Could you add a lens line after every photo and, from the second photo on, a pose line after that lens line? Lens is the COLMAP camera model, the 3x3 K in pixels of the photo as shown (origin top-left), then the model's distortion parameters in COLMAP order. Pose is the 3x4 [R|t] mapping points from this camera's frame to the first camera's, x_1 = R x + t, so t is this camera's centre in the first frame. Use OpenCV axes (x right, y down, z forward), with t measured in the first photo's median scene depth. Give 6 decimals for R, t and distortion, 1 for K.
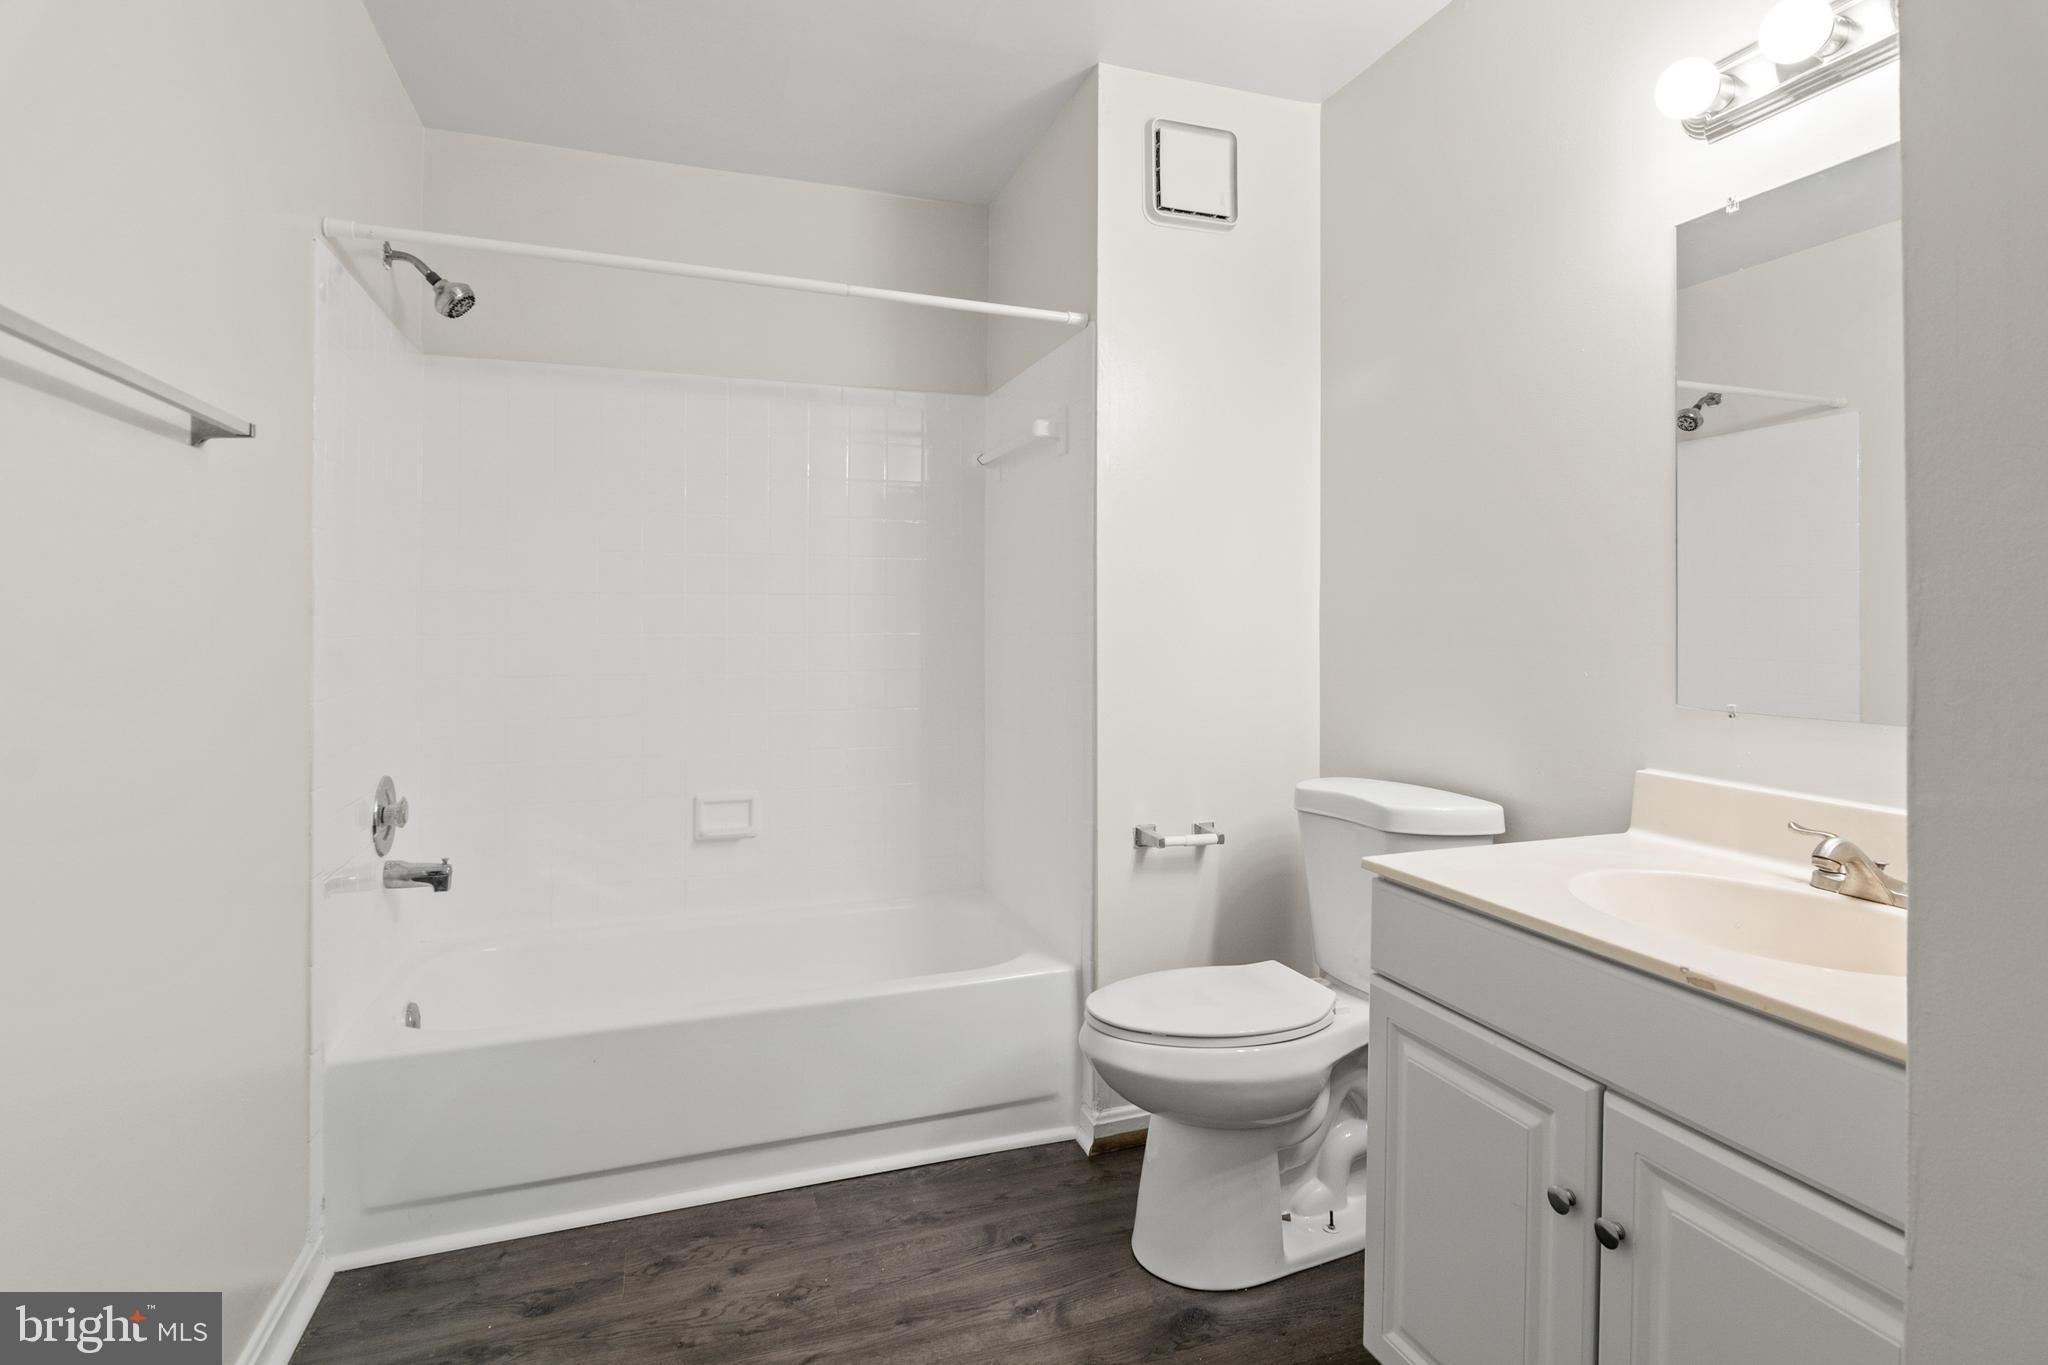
lens RADIAL K [[1025.8, 0, 1023.9], [0, 1025.8, 673.1], [0, 0, 1]] dist [-0.004160, -0.004555]
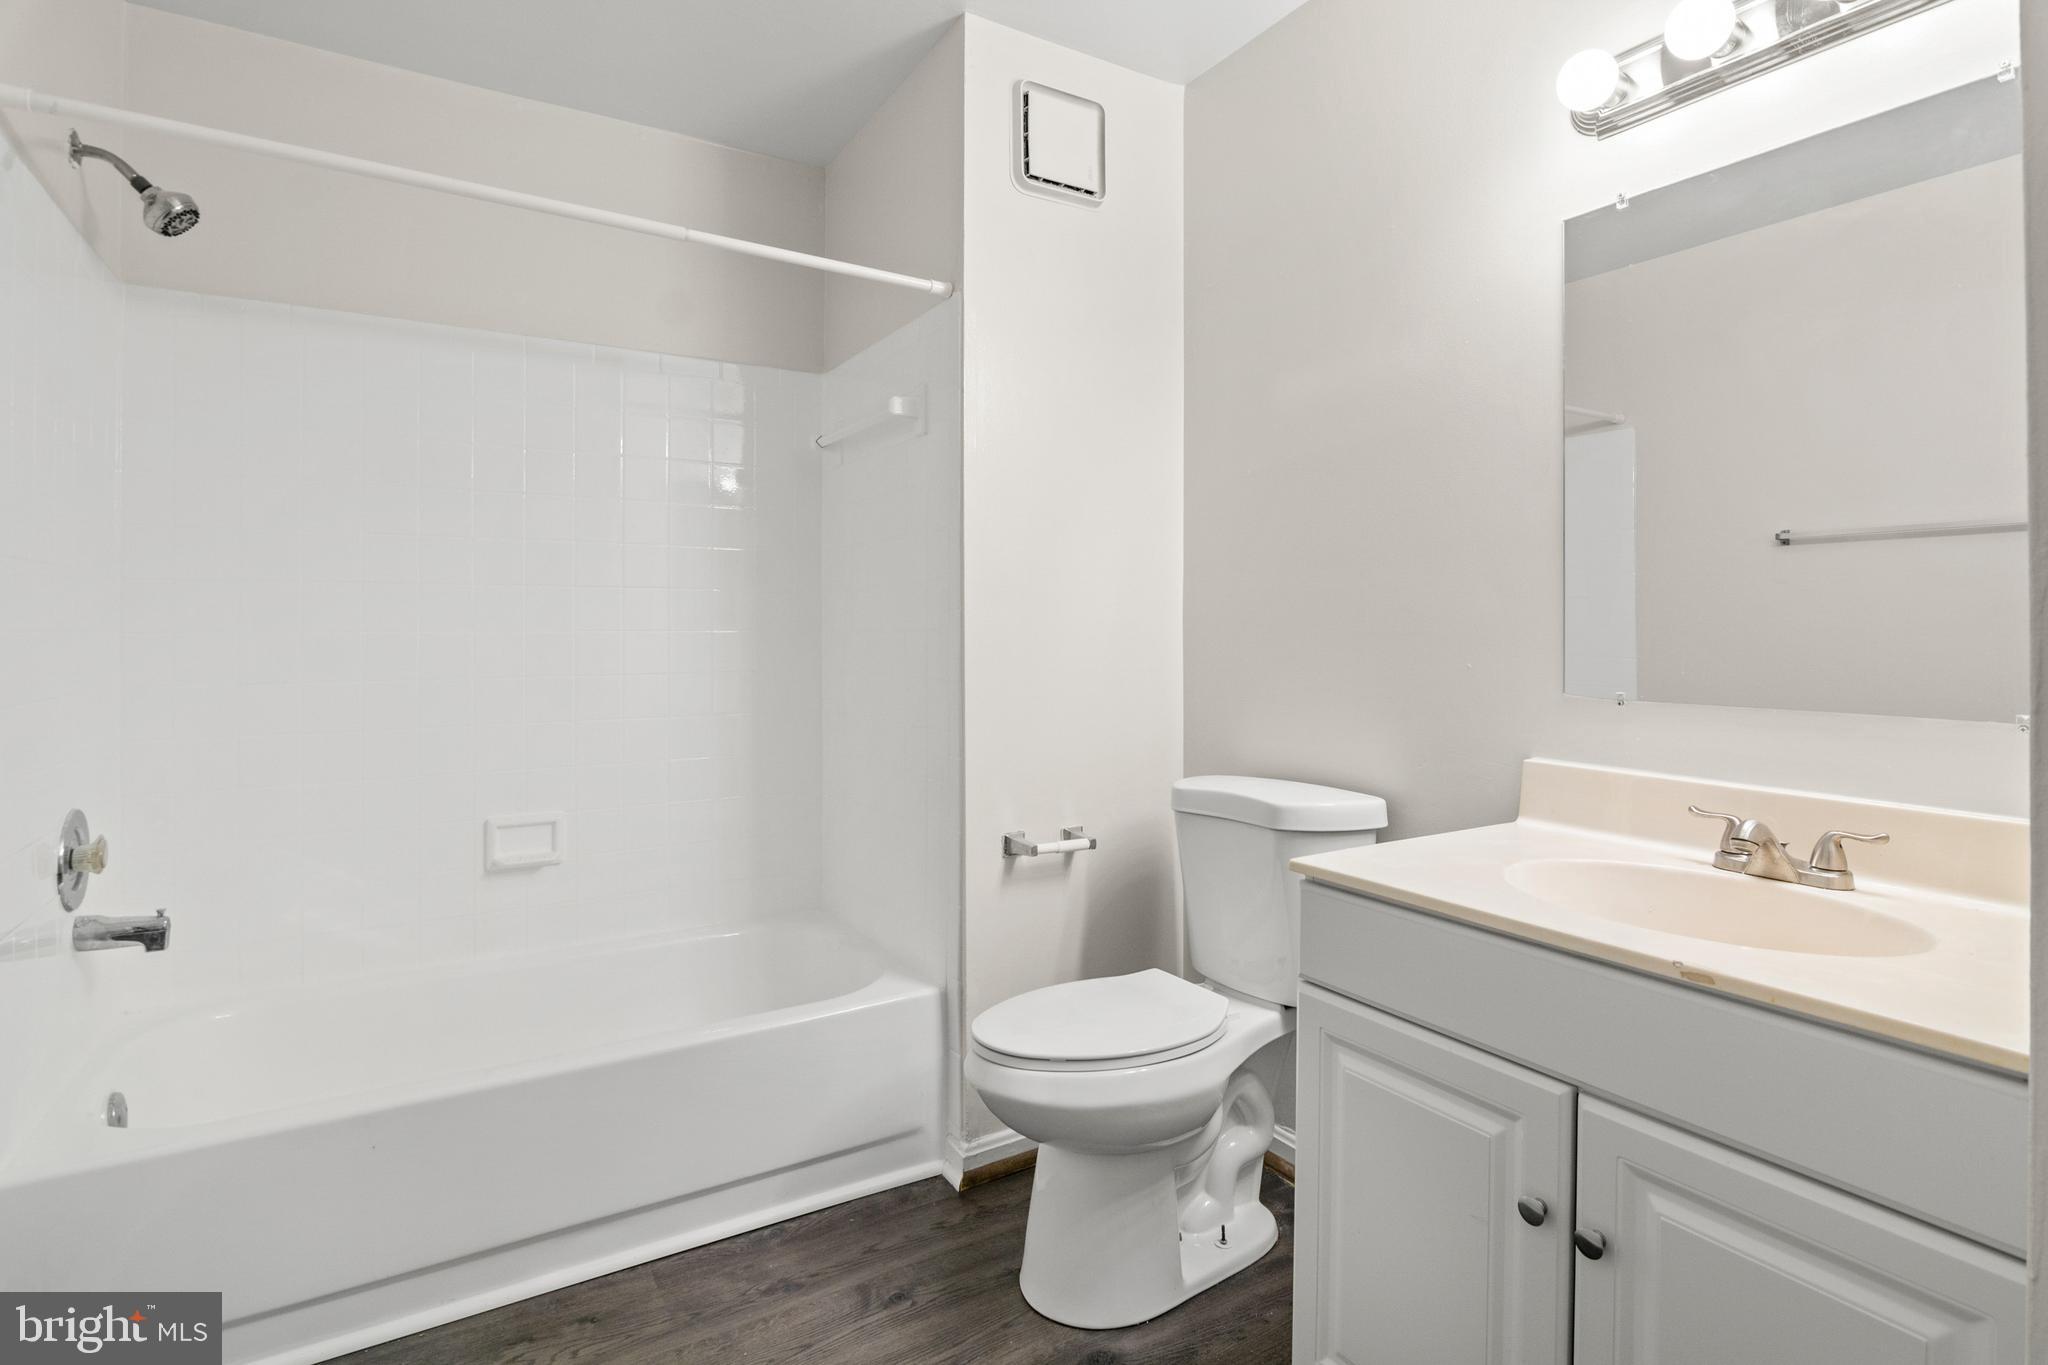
lens RADIAL K [[1025.8, 0, 1027.4], [0, 1025.8, 674.5], [0, 0, 1]] dist [-0.004160, -0.004555]
pose [[0.978838, -0.009882, 0.204399, -0.068066], [0.010645, 0.999940, -0.002632, 0.006648], [-0.204360, 0.004752, 0.978884, 0.085834]]
